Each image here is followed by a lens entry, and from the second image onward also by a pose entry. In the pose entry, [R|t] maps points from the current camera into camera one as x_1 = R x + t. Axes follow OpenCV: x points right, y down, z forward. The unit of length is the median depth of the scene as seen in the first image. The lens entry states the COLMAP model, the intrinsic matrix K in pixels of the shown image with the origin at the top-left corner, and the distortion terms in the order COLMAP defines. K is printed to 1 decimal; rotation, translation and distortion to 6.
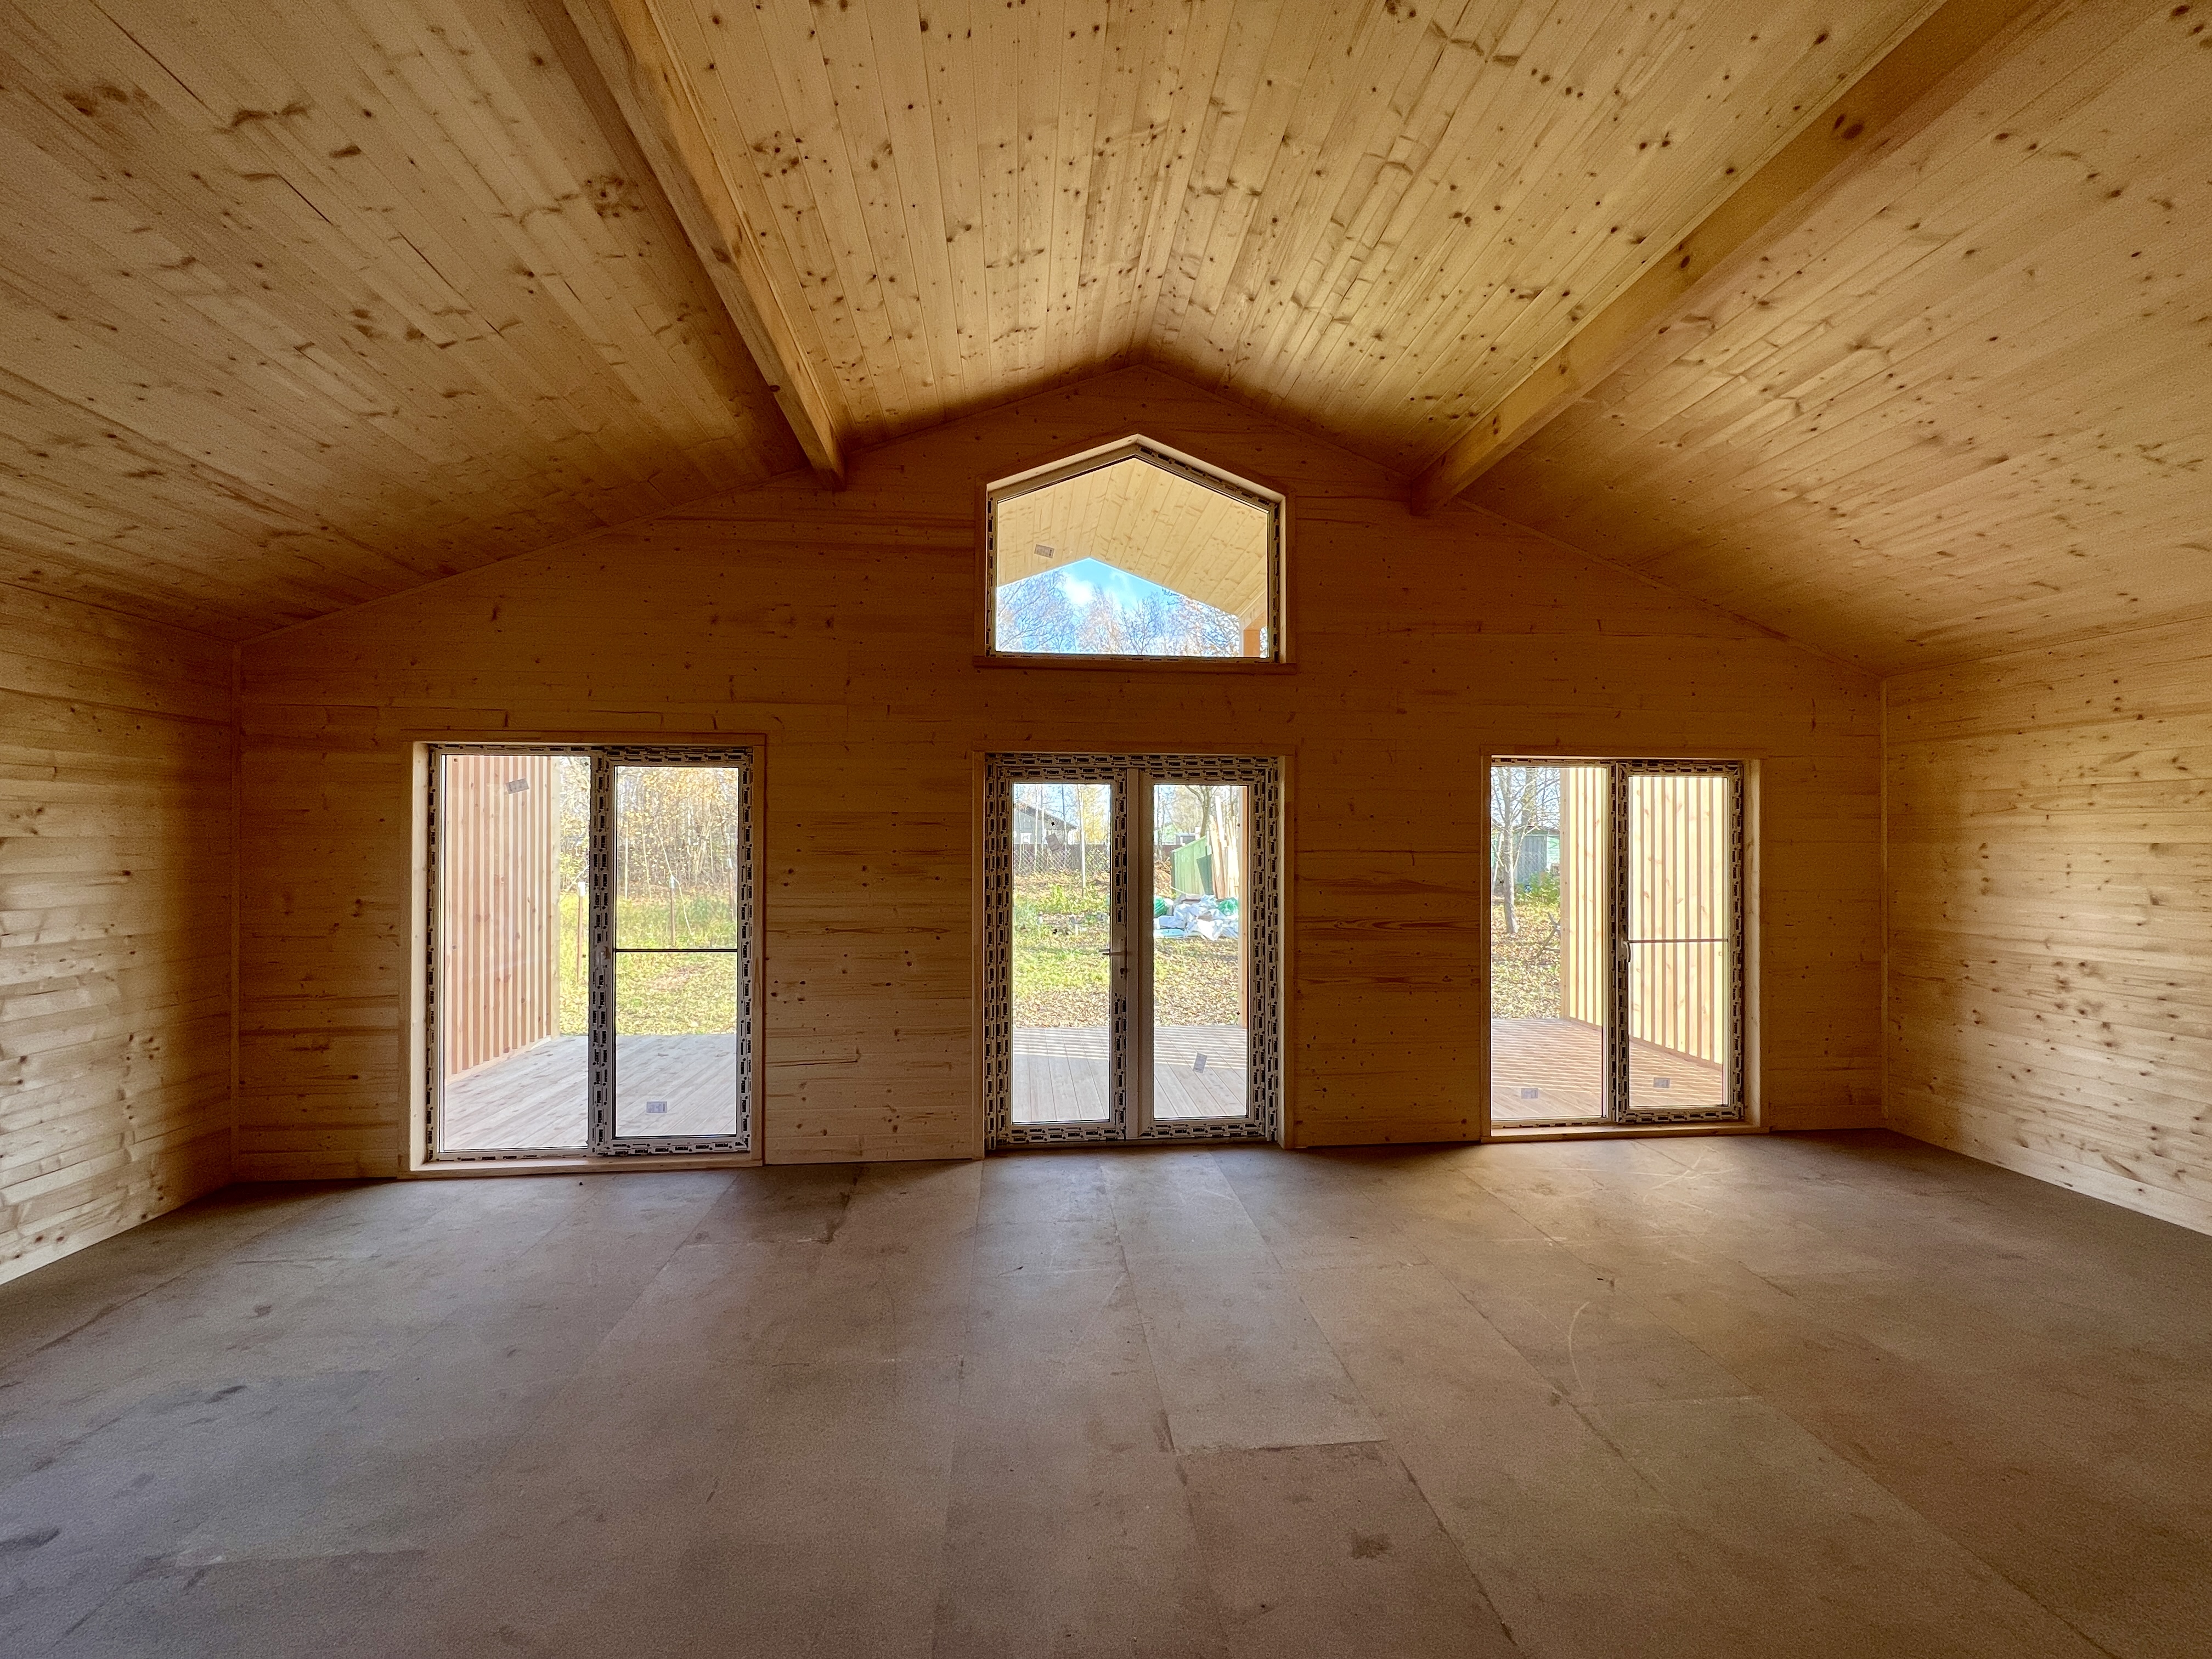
lens RADIAL K [[885.8, 0, 1104.7], [0, 885.8, 837.8], [0, 0, 1]] dist [-0.000975, -0.000090]
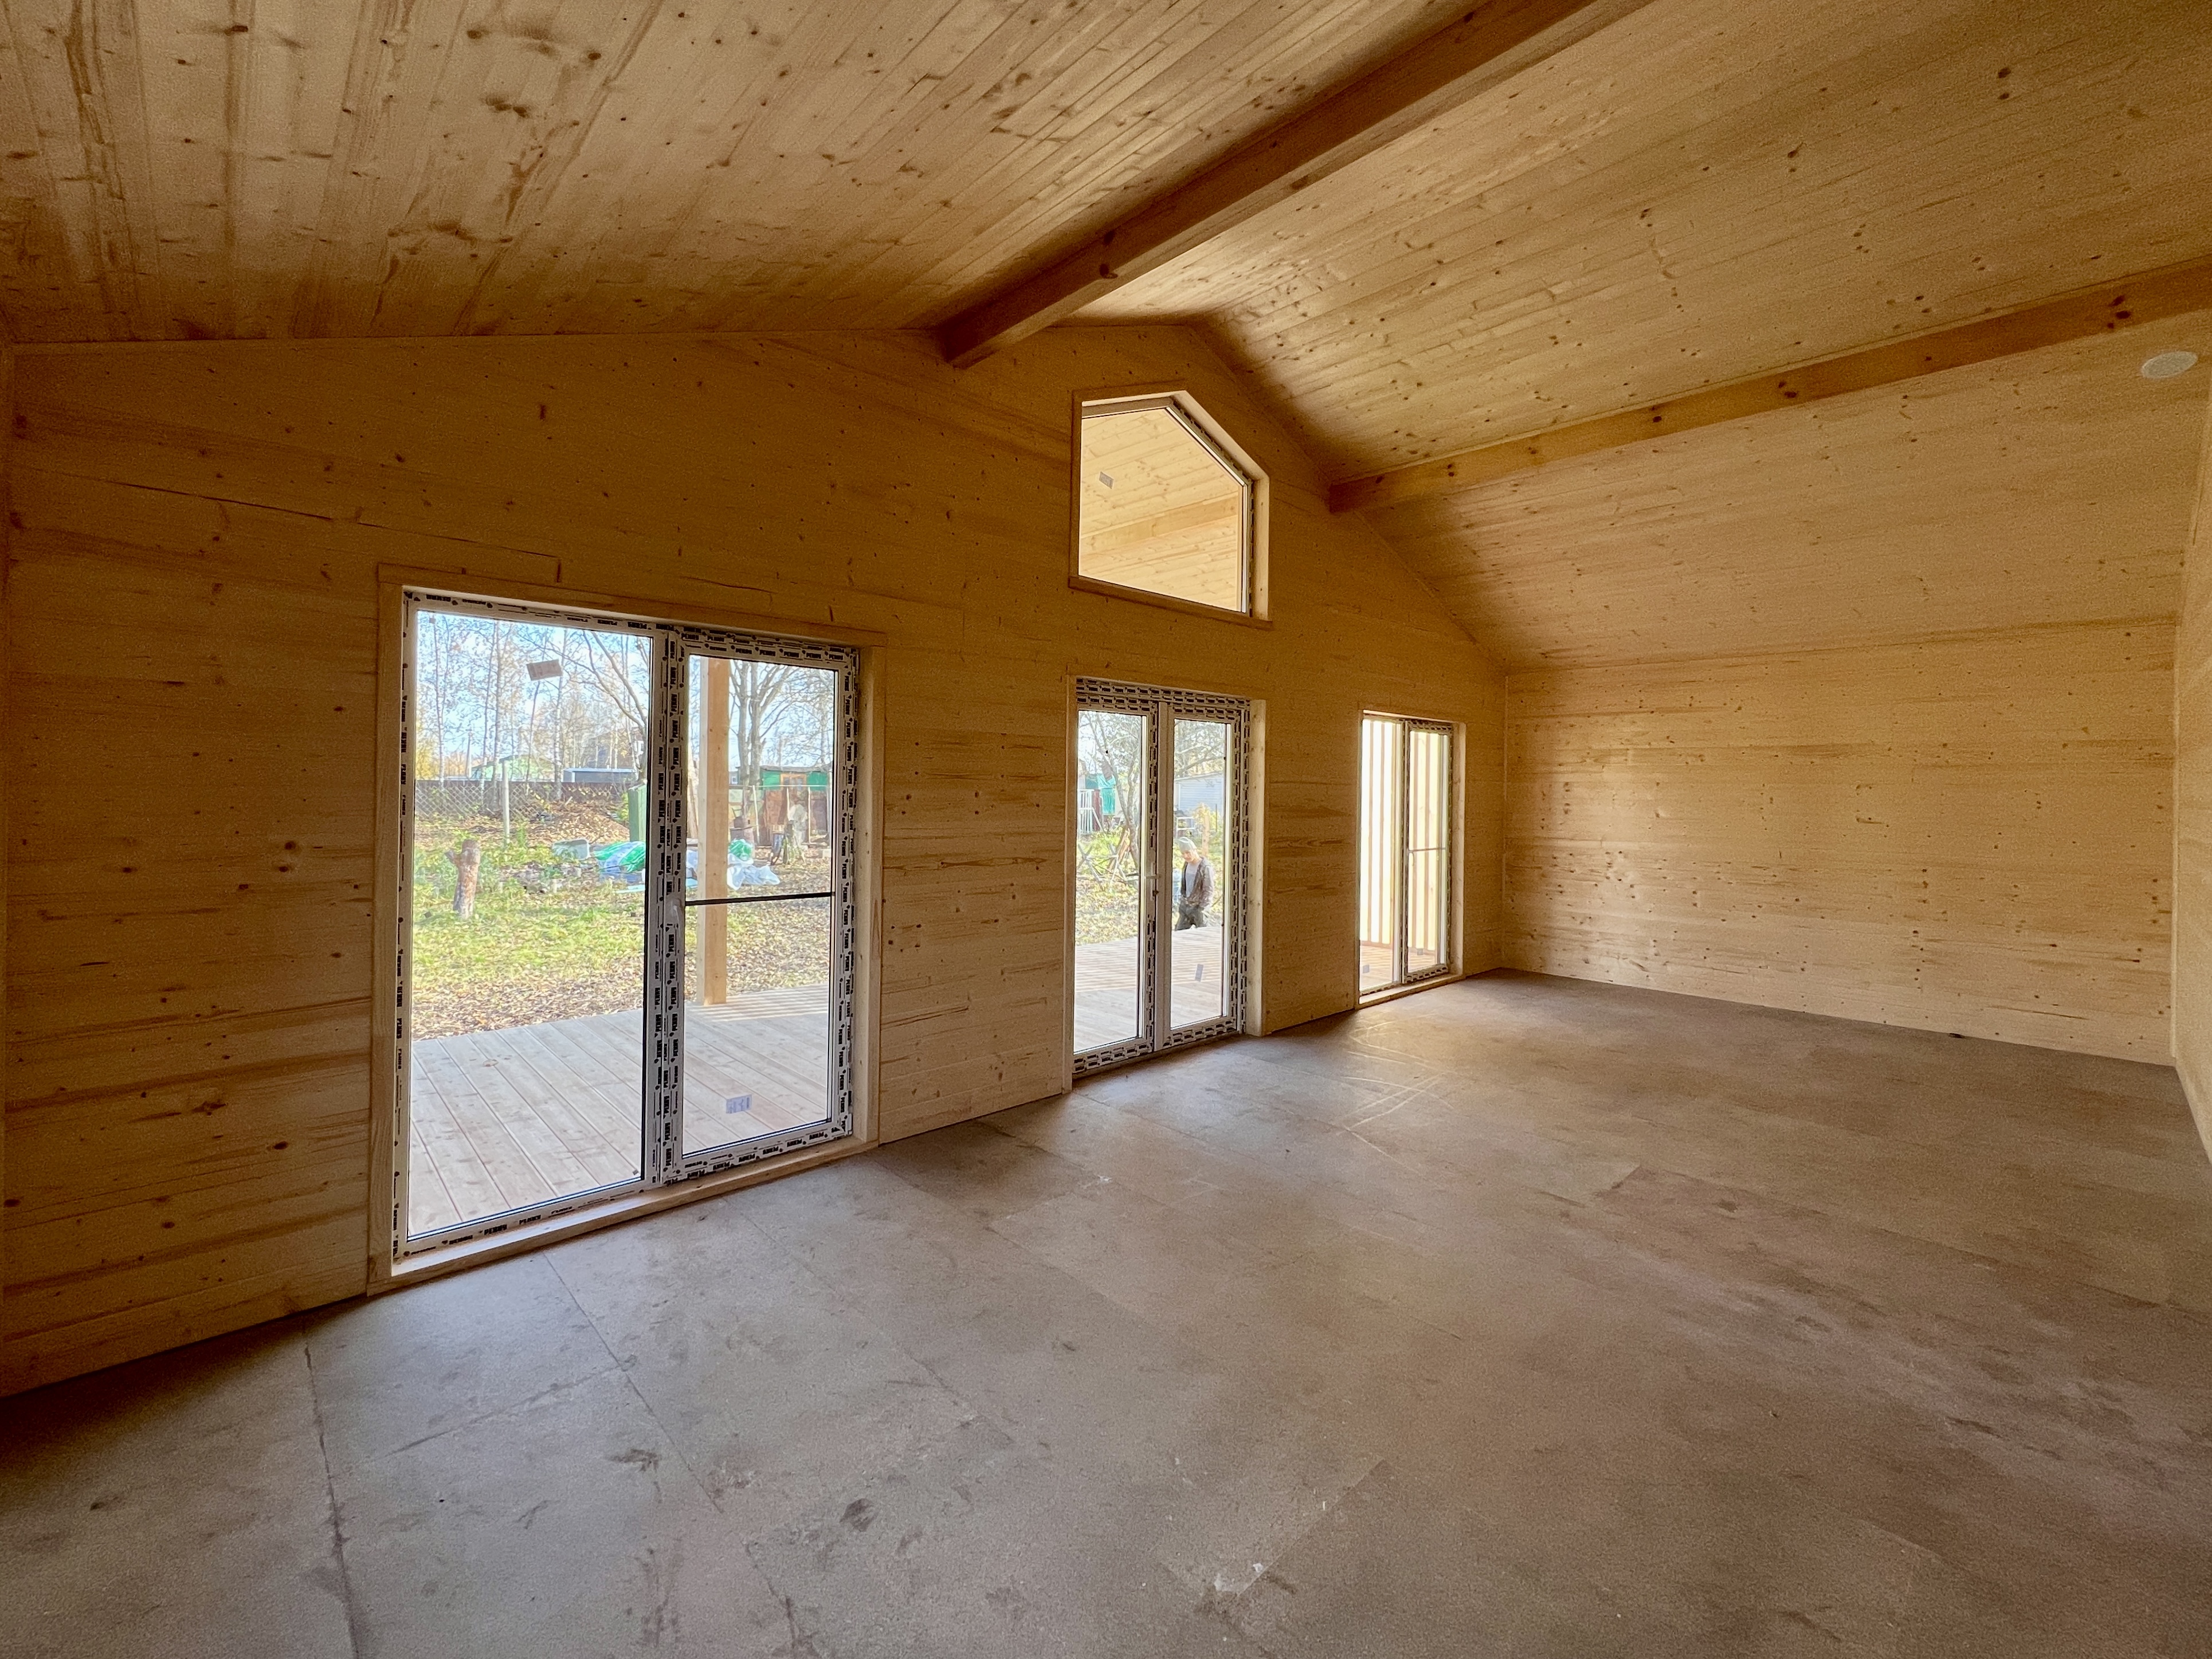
lens RADIAL K [[934.9, 0, 1106.6], [0, 934.9, 789.5], [0, 0, 1]] dist [0.000357, -0.000853]
pose [[0.785006, 0.007967, 0.619437, -0.751908], [-0.015876, 0.999848, 0.007259, 0.020380], [-0.619284, -0.015533, 0.785013, 0.168805]]
